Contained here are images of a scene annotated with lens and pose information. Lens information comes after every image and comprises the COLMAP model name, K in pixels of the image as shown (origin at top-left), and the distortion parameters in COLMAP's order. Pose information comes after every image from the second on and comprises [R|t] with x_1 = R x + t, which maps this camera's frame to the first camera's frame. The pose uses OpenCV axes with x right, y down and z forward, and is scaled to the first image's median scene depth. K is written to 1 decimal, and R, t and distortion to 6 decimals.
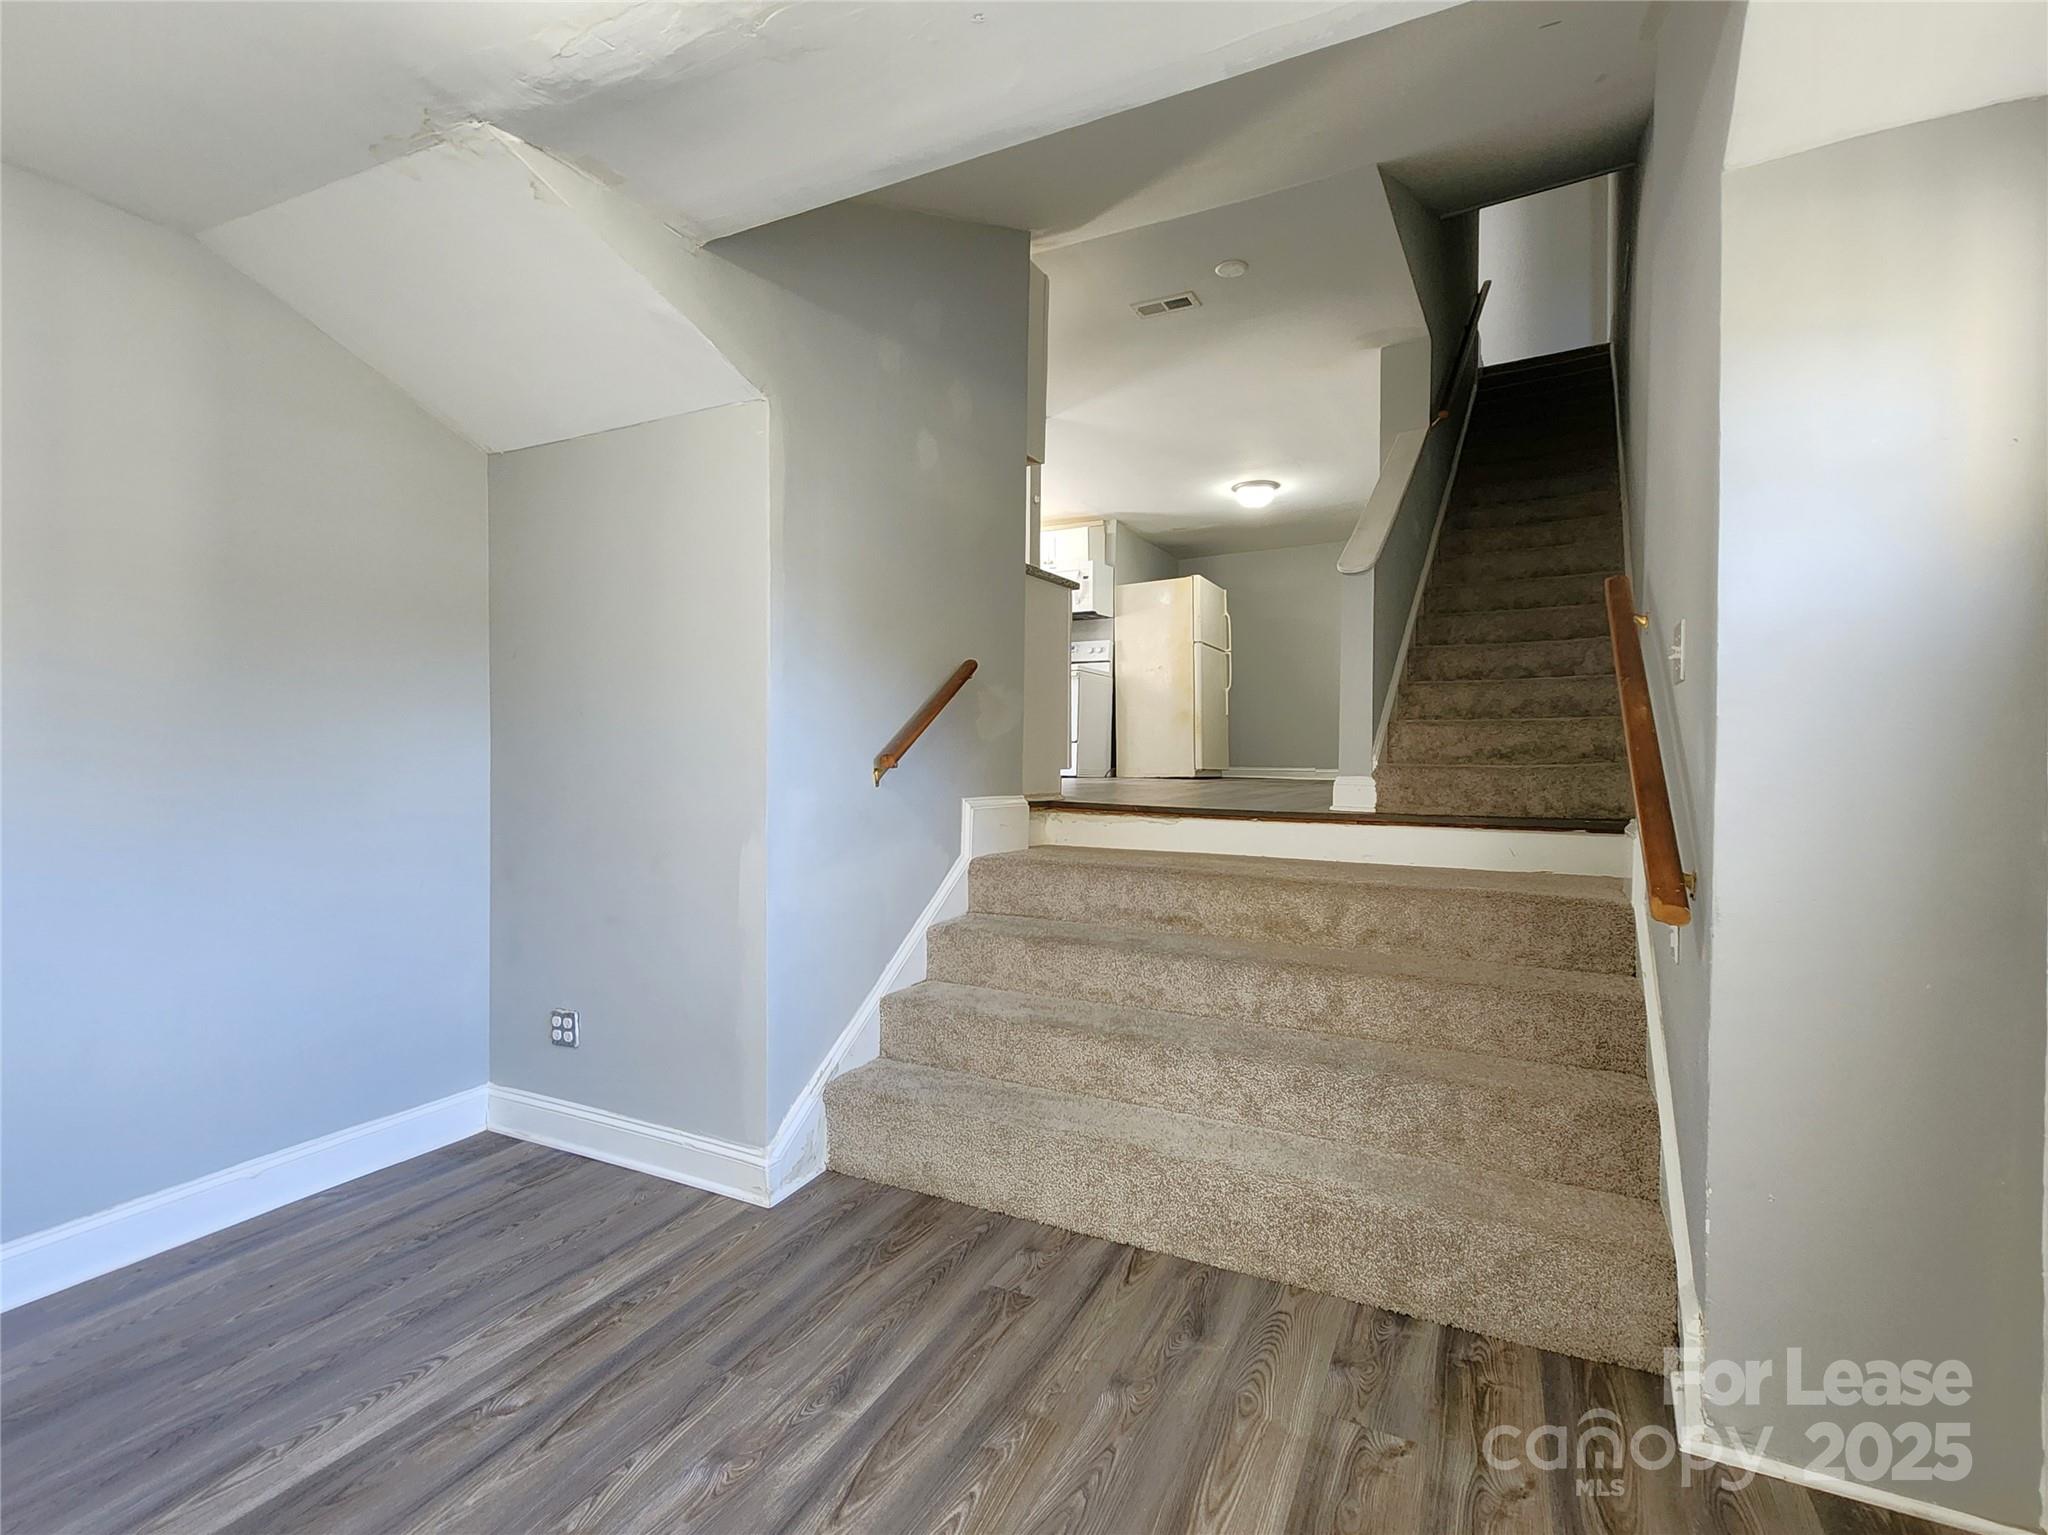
lens RADIAL K [[947.9, 0, 1026.3], [0, 947.9, 764.4], [0, 0, 1]] dist [-0.001527, 0.000666]
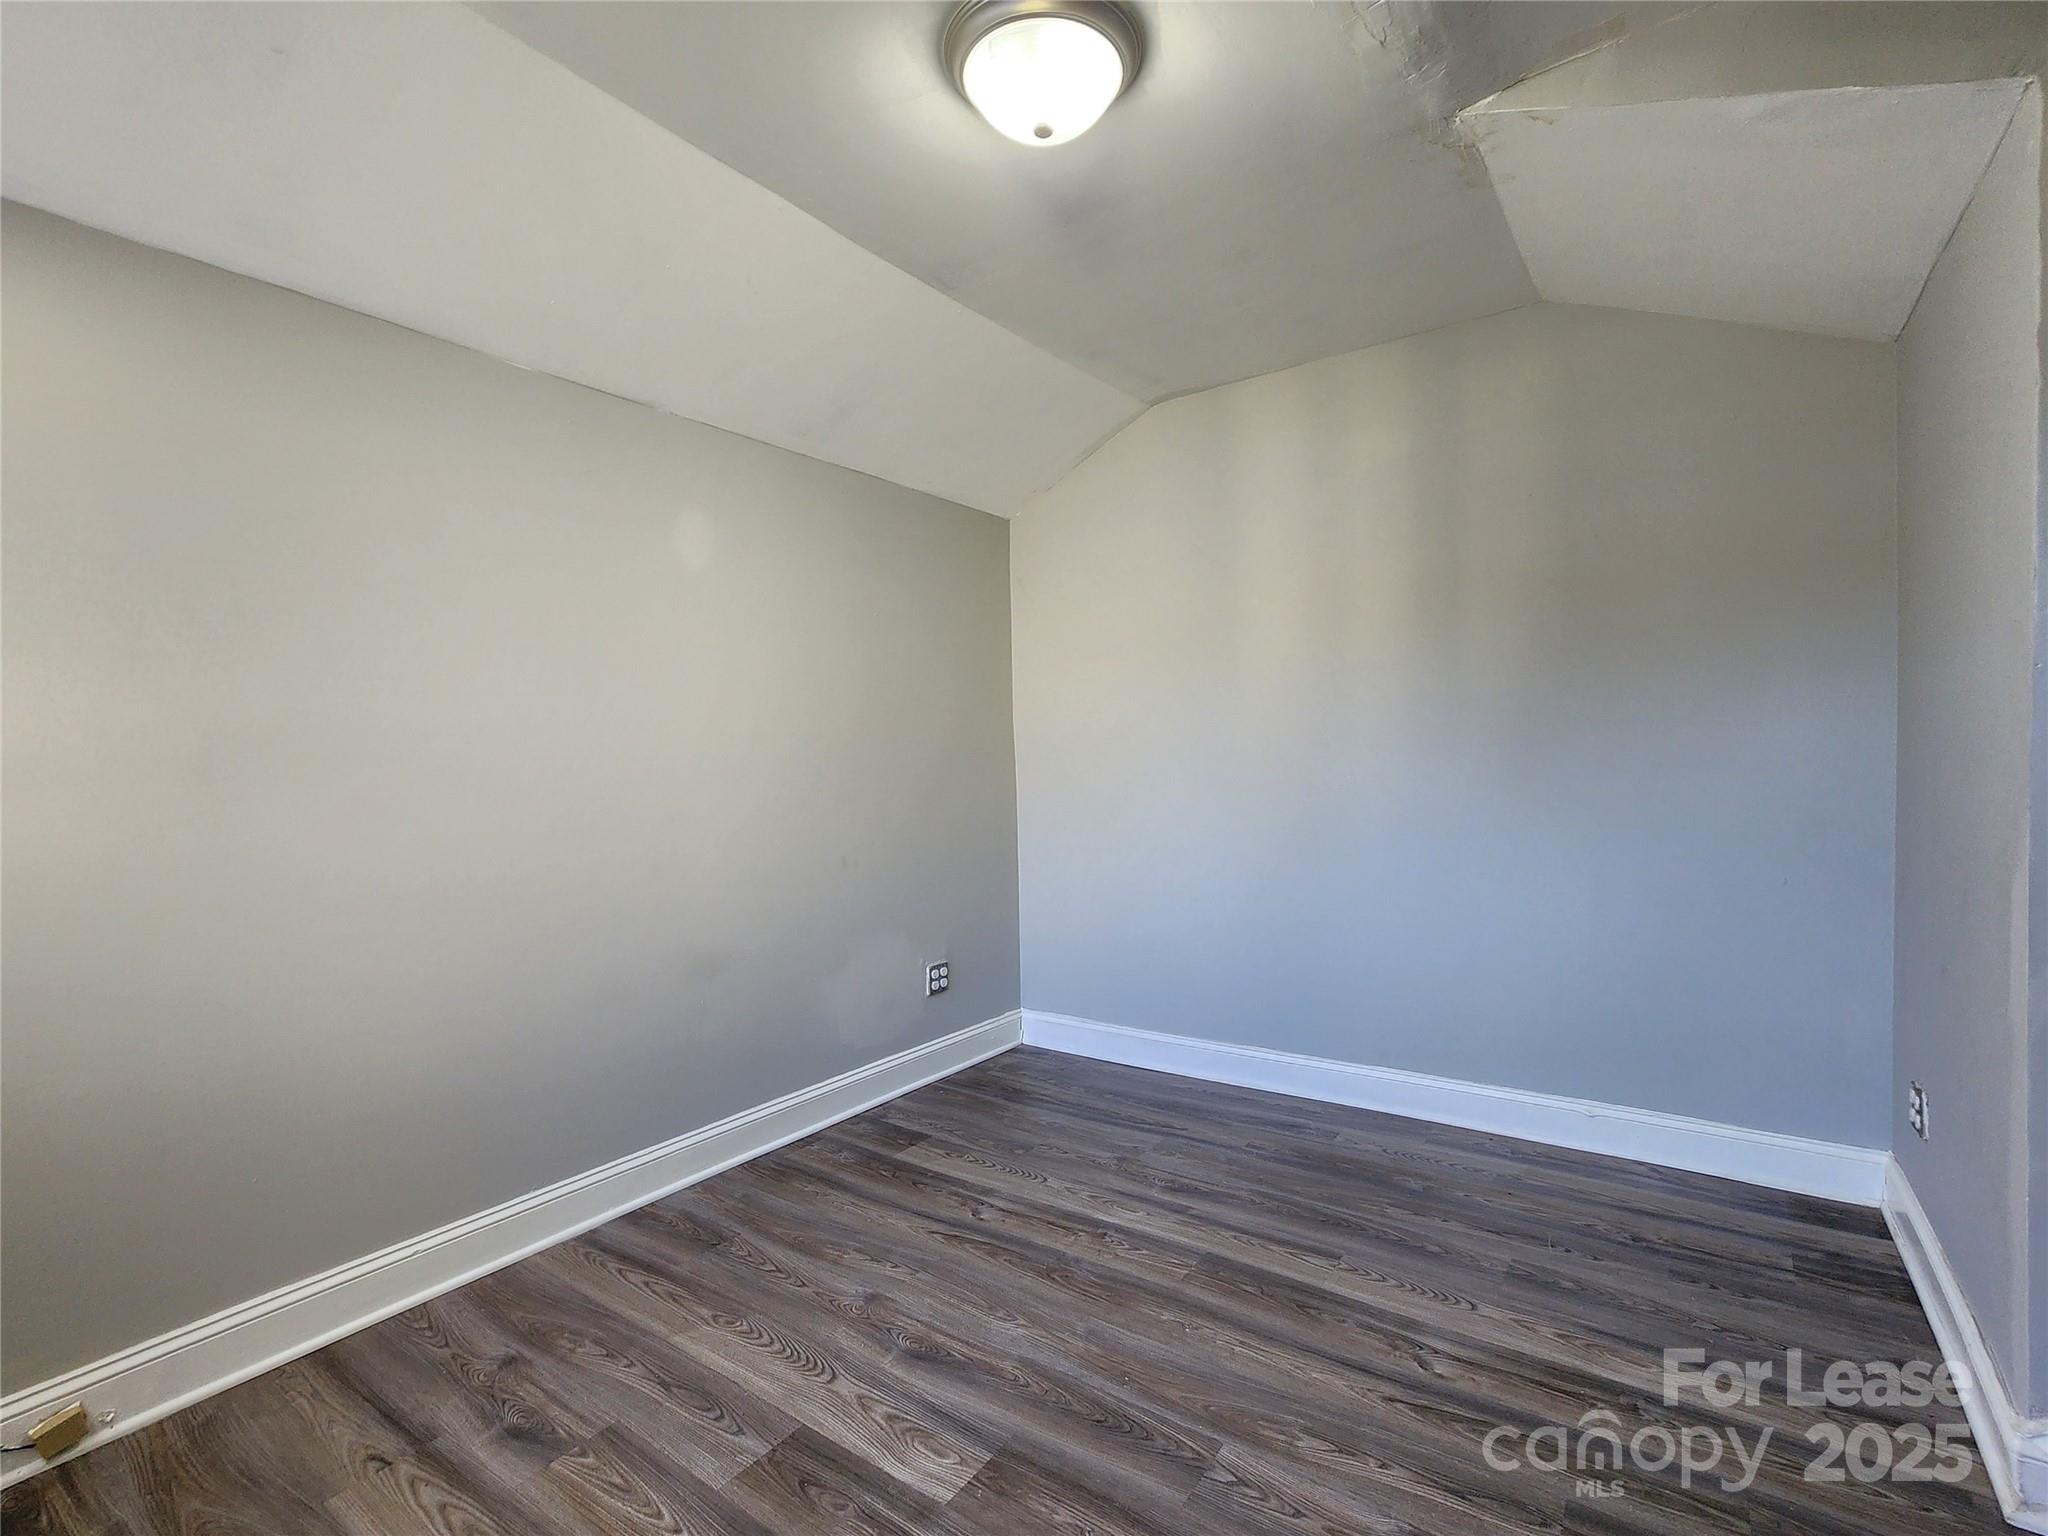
lens RADIAL K [[947.9, 0, 1026.3], [0, 947.9, 764.9], [0, 0, 1]] dist [-0.001527, 0.000666]
pose [[-0.155816, 0.013121, -0.987699, 0.462223], [0.003695, 0.999913, 0.012701, 0.007038], [0.987779, -0.001670, -0.155851, 0.626156]]
